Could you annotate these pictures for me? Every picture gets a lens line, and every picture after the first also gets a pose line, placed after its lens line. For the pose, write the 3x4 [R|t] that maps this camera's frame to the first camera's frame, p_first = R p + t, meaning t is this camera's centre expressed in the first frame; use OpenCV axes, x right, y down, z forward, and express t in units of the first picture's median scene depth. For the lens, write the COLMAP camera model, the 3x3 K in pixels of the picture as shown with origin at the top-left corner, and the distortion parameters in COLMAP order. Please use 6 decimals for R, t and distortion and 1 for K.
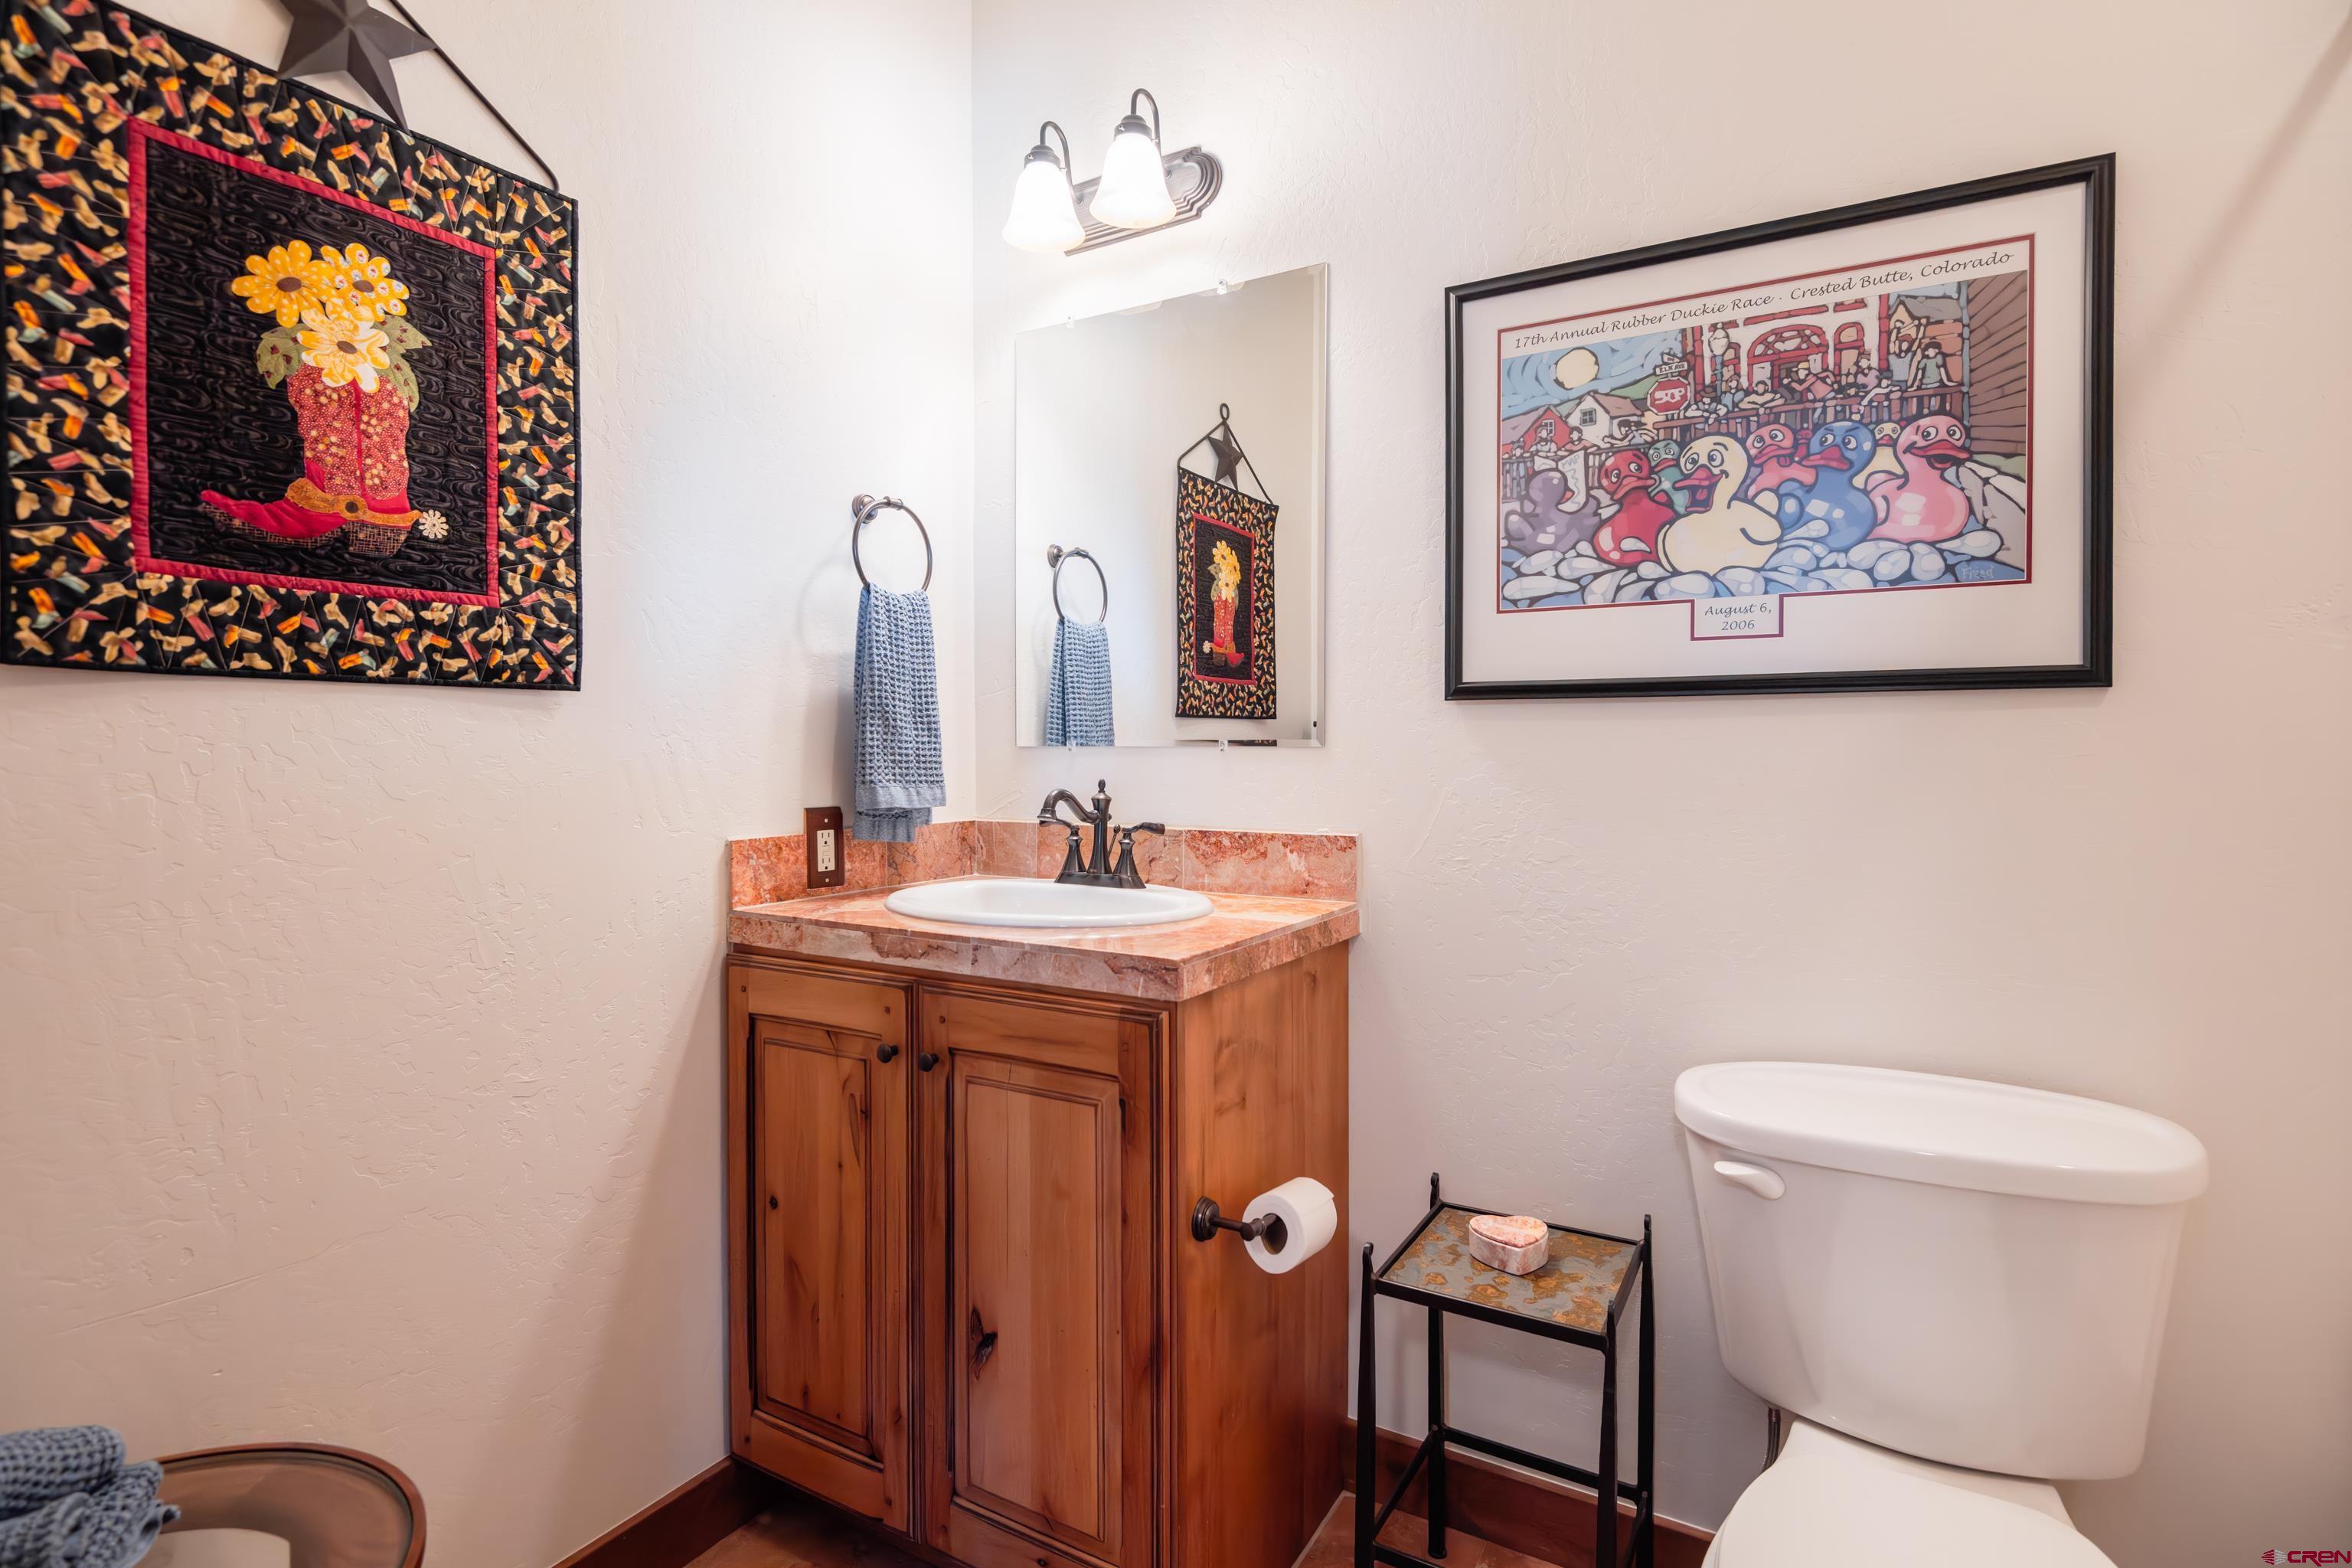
lens RADIAL K [[1146.1, 0, 1173.6], [0, 1146.1, 756.6], [0, 0, 1]] dist [-0.002100, -0.002029]
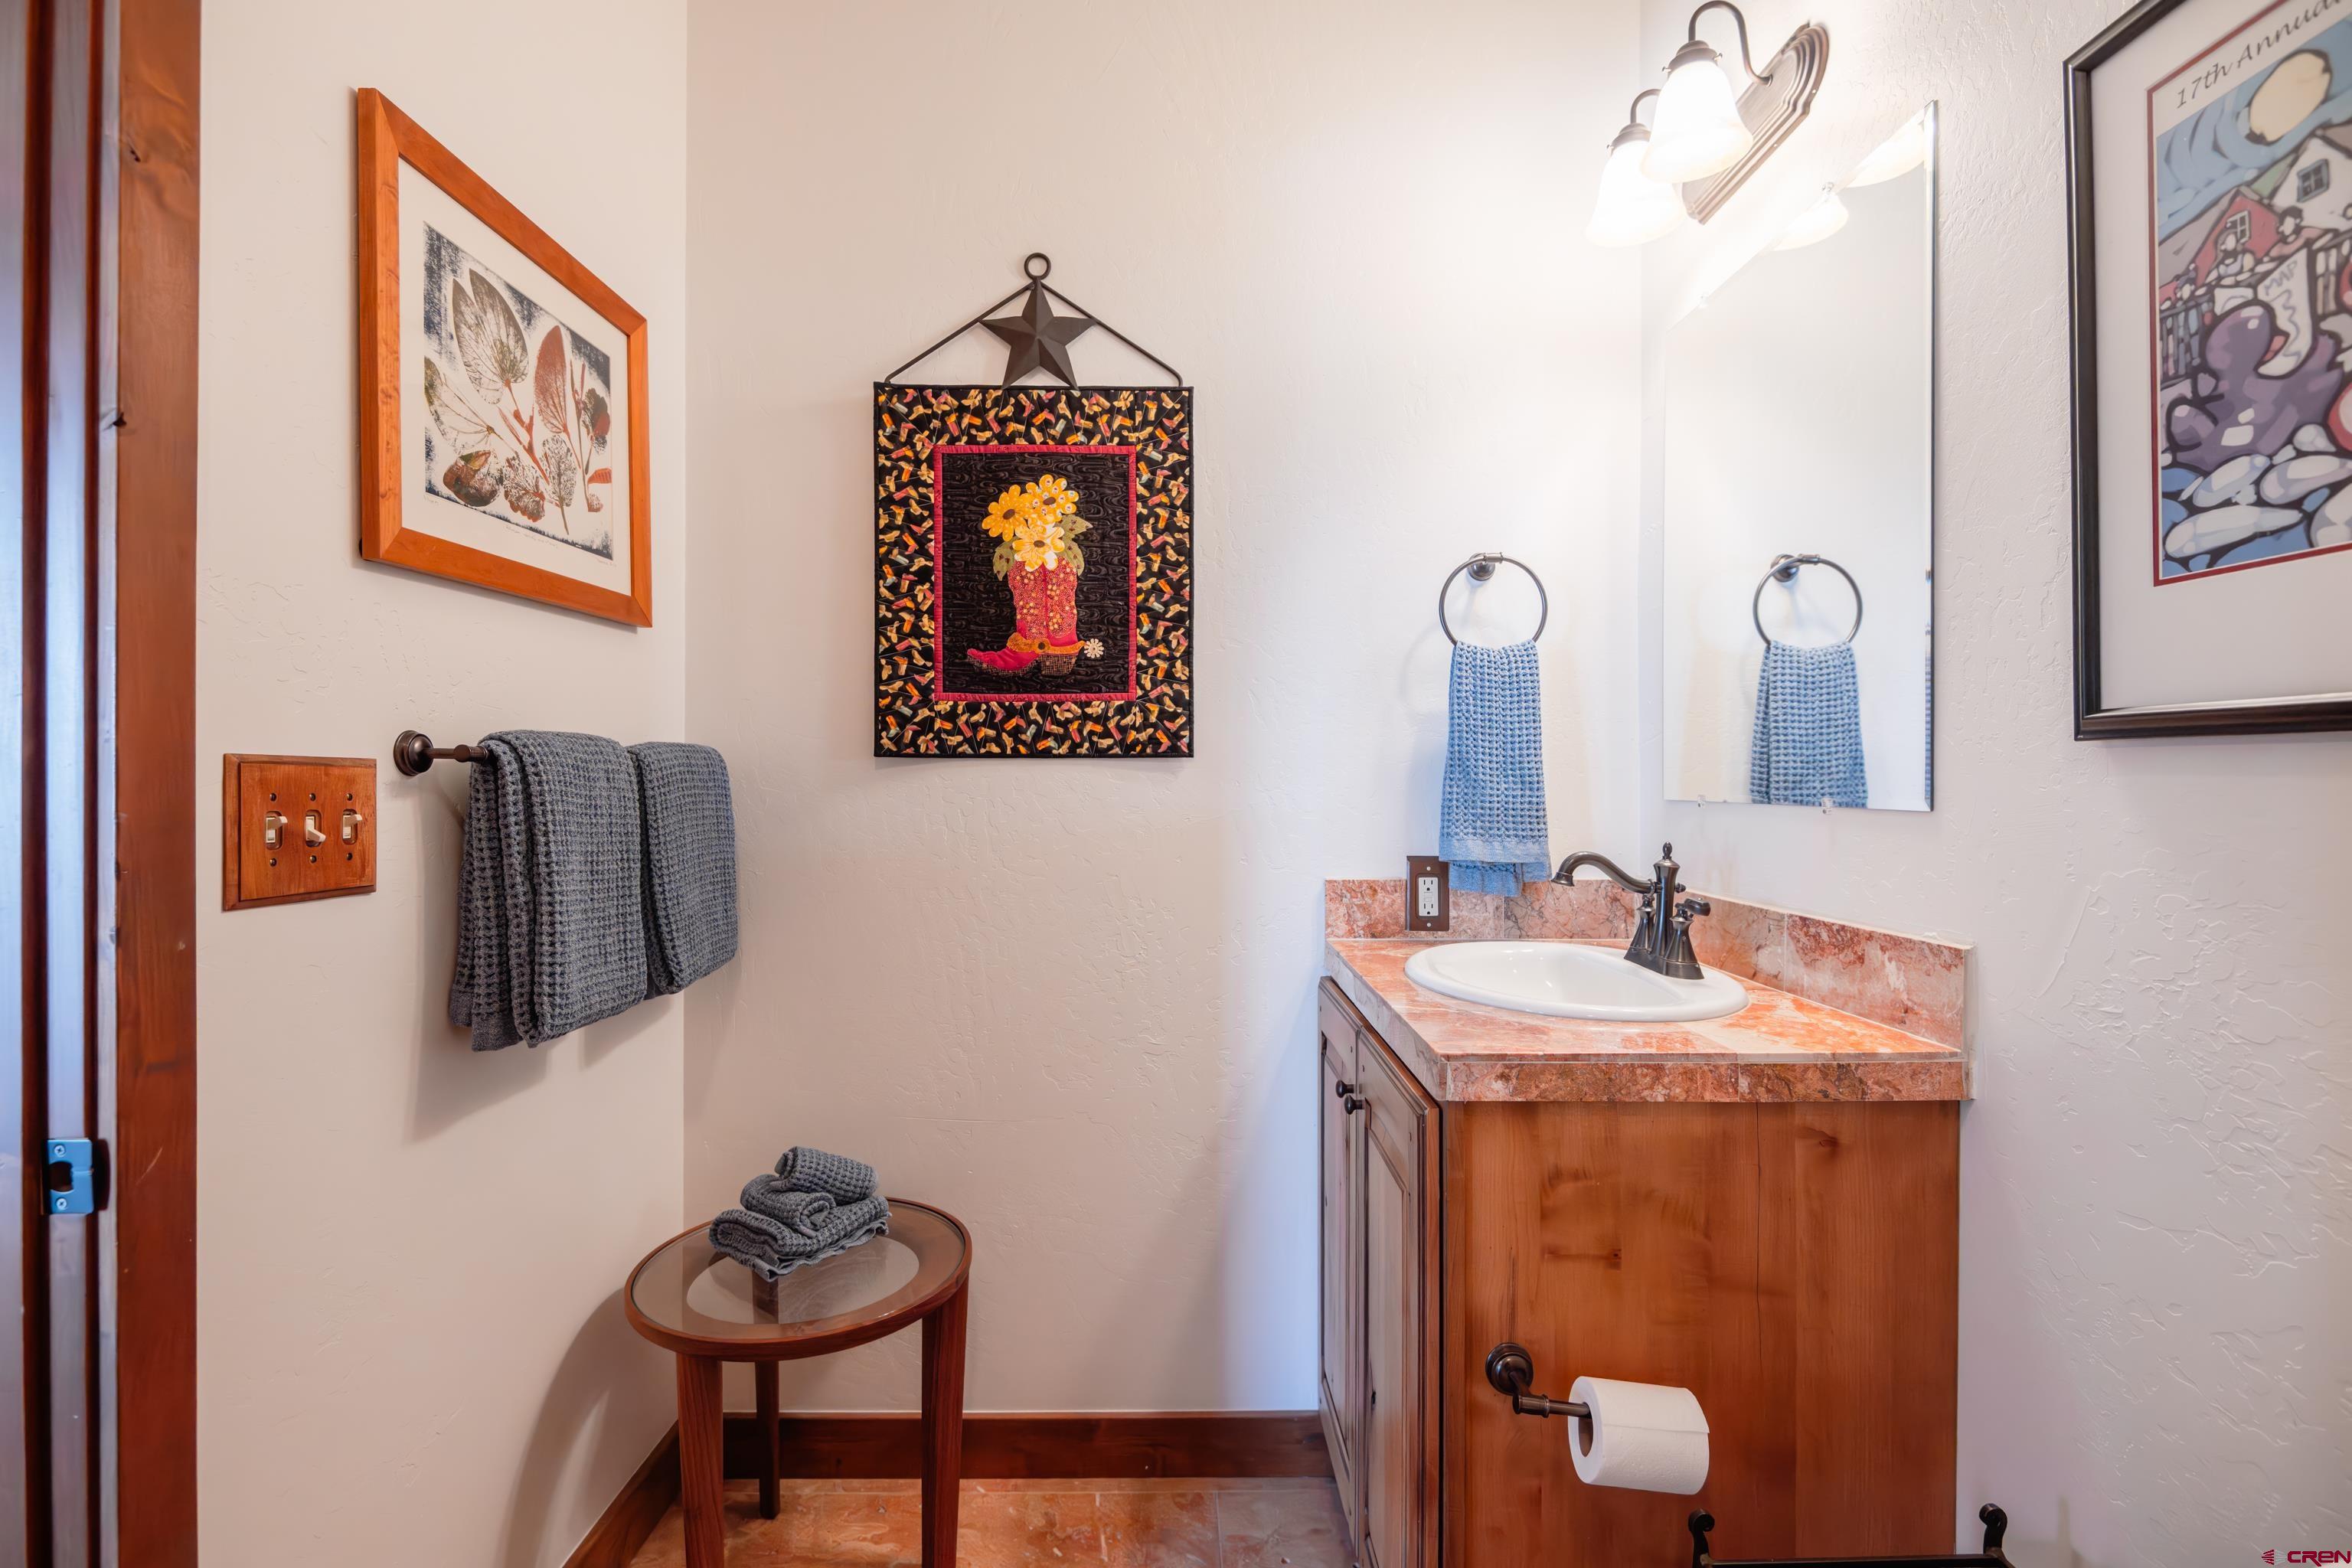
lens RADIAL K [[1063.2, 0, 1141.1], [0, 1063.2, 783.8], [0, 0, 1]] dist [0.010020, -0.010424]
pose [[0.512865, 0.002160, -0.858467, 0.550614], [-0.006213, 0.999980, -0.001196, -0.027306], [0.858447, 0.005946, 0.512868, 0.348845]]
